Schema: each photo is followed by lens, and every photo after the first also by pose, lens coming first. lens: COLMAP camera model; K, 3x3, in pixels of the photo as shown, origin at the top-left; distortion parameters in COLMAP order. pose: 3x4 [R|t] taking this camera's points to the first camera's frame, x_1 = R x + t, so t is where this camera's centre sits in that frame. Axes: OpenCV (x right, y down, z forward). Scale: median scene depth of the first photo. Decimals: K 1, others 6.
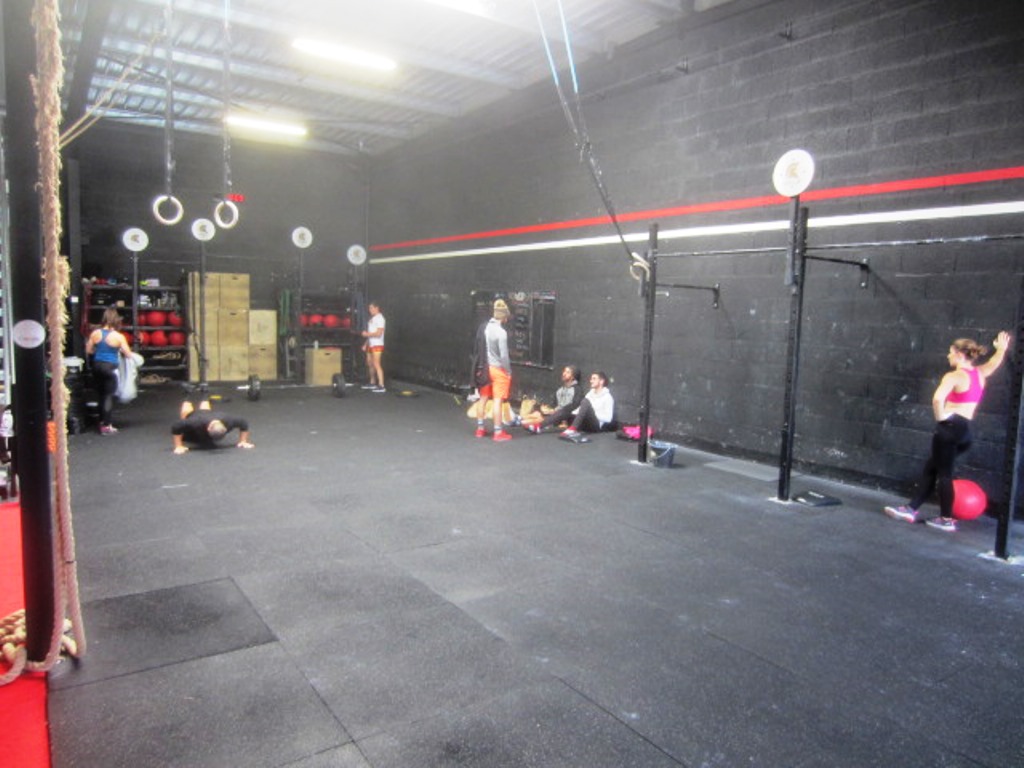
lens RADIAL K [[722.9, 0, 514.4], [0, 722.9, 382.3], [0, 0, 1]] dist [-0.038758, 0.014467]
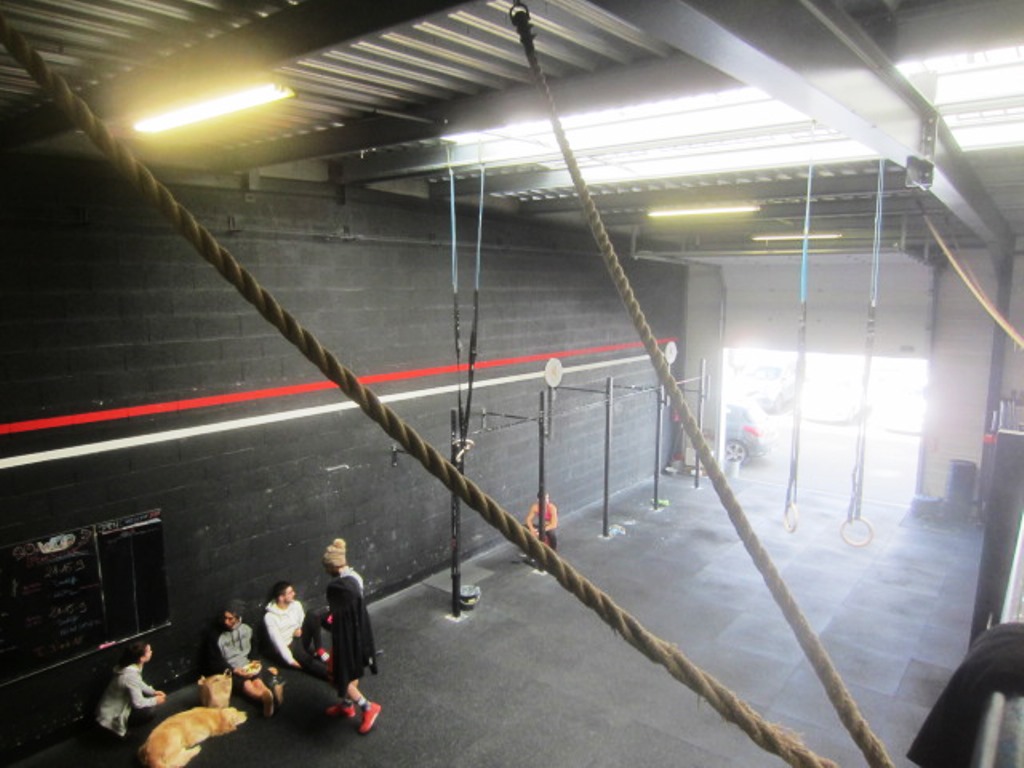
lens RADIAL K [[722.9, 0, 513.5], [0, 722.9, 388.4], [0, 0, 1]] dist [-0.038758, 0.014467]
pose [[-0.304541, -0.168839, 0.937416, -0.844698], [0.085847, 0.975293, 0.203551, -0.457620], [-0.948623, 0.142464, -0.282523, 1.194444]]
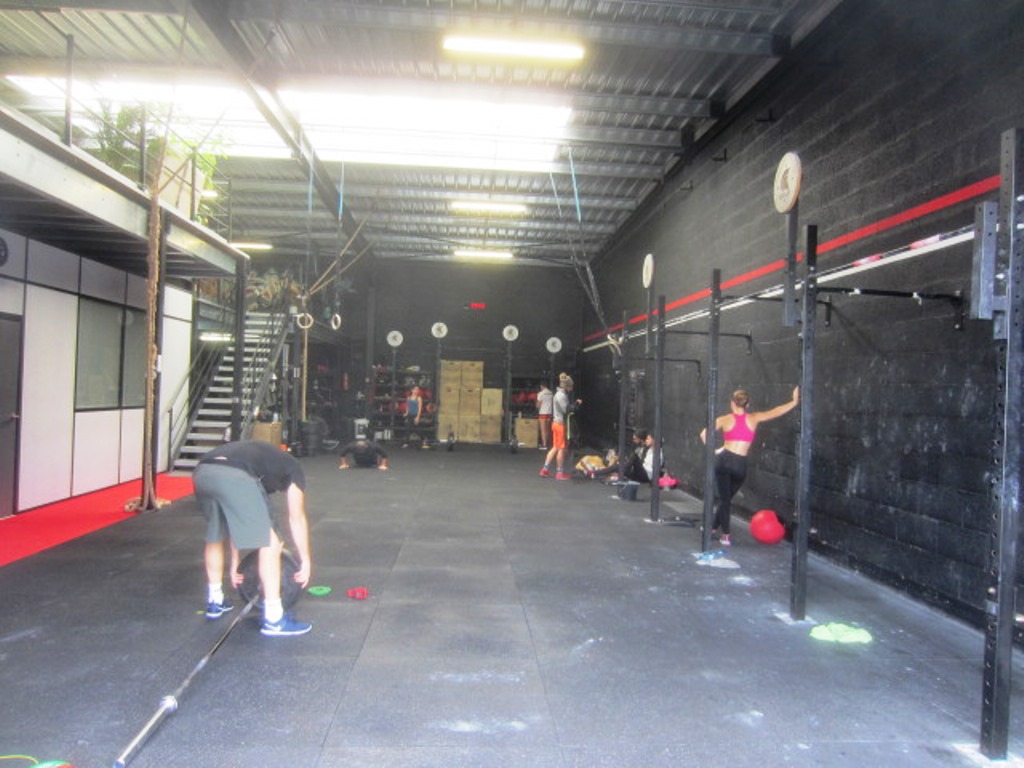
lens RADIAL K [[722.9, 0, 511.9], [0, 722.9, 386.1], [0, 0, 1]] dist [-0.038758, 0.014467]
pose [[0.858851, -0.003378, -0.512214, 0.681280], [-0.060366, 0.992342, -0.107762, 0.066741], [0.508656, 0.123472, 0.852070, -0.203154]]
